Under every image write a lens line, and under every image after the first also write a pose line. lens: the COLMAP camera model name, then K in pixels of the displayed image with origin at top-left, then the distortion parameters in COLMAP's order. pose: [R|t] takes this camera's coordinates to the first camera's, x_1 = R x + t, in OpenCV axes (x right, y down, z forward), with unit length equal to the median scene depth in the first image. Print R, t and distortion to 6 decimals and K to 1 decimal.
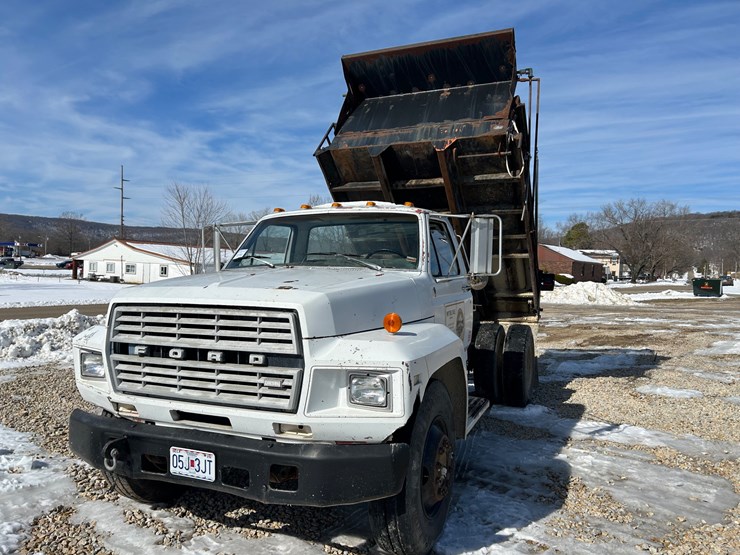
lens RADIAL K [[556.4, 0, 359.4], [0, 556.4, 274.1], [0, 0, 1]] dist [0.065858, -0.064287]
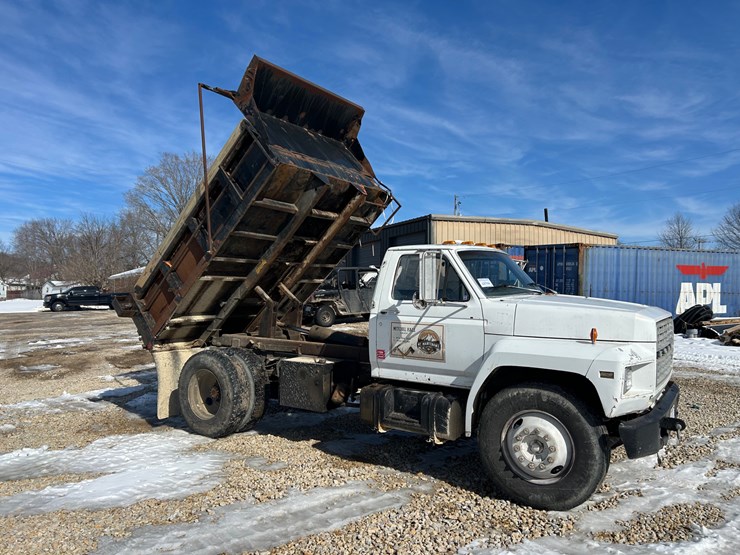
lens RADIAL K [[556.5, 0, 376.2], [0, 556.5, 269.4], [0, 0, 1]] dist [0.065482, -0.068444]
pose [[0.159854, 0.026967, 0.986772, -1.875989], [0.010587, 0.999522, -0.029031, -0.044702], [-0.987084, 0.015088, 0.159492, 1.440746]]
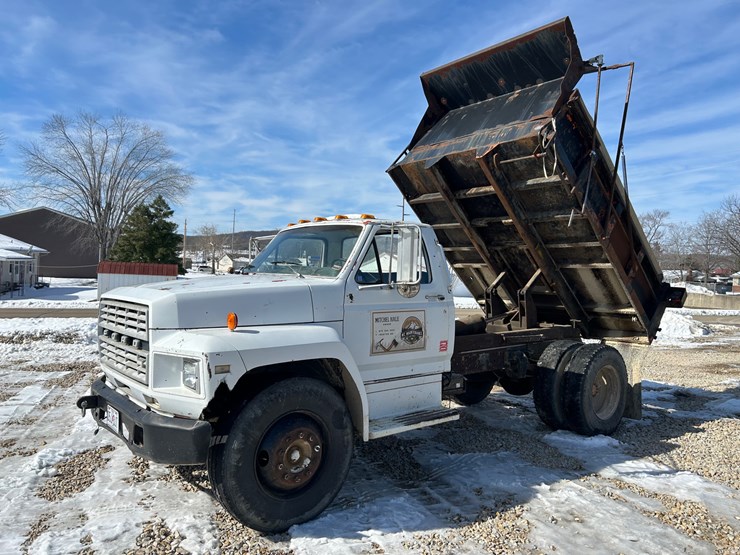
lens RADIAL K [[553.8, 0, 358.7], [0, 553.8, 274.8], [0, 0, 1]] dist [0.044983, -0.037184]
pose [[0.880528, 0.010433, -0.473879, 0.769926], [-0.019127, 0.999726, -0.013529, 0.001203], [0.473608, 0.020977, 0.880486, 0.091607]]
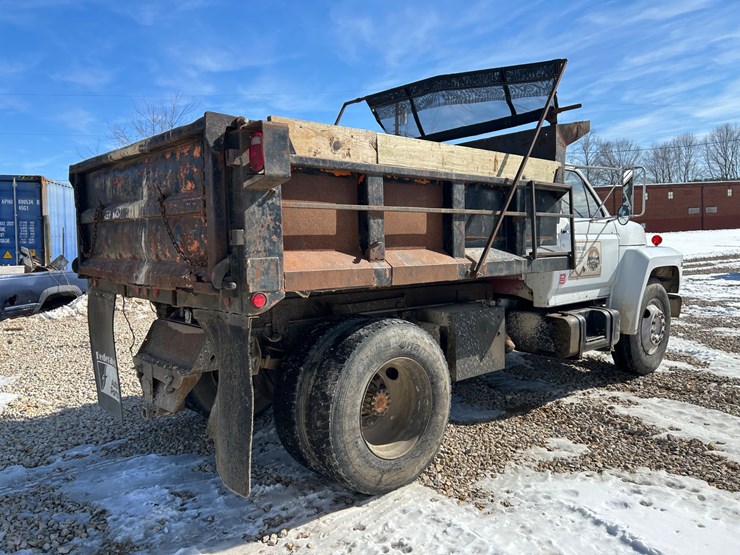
lens RADIAL K [[553.1, 0, 367.0], [0, 553.1, 273.7], [0, 0, 1]] dist [0.057766, -0.060677]
pose [[-0.911160, -0.012622, 0.411858, -0.374119], [0.023896, 0.996230, 0.083397, 0.010485], [-0.411358, 0.085830, -0.907424, 3.240072]]
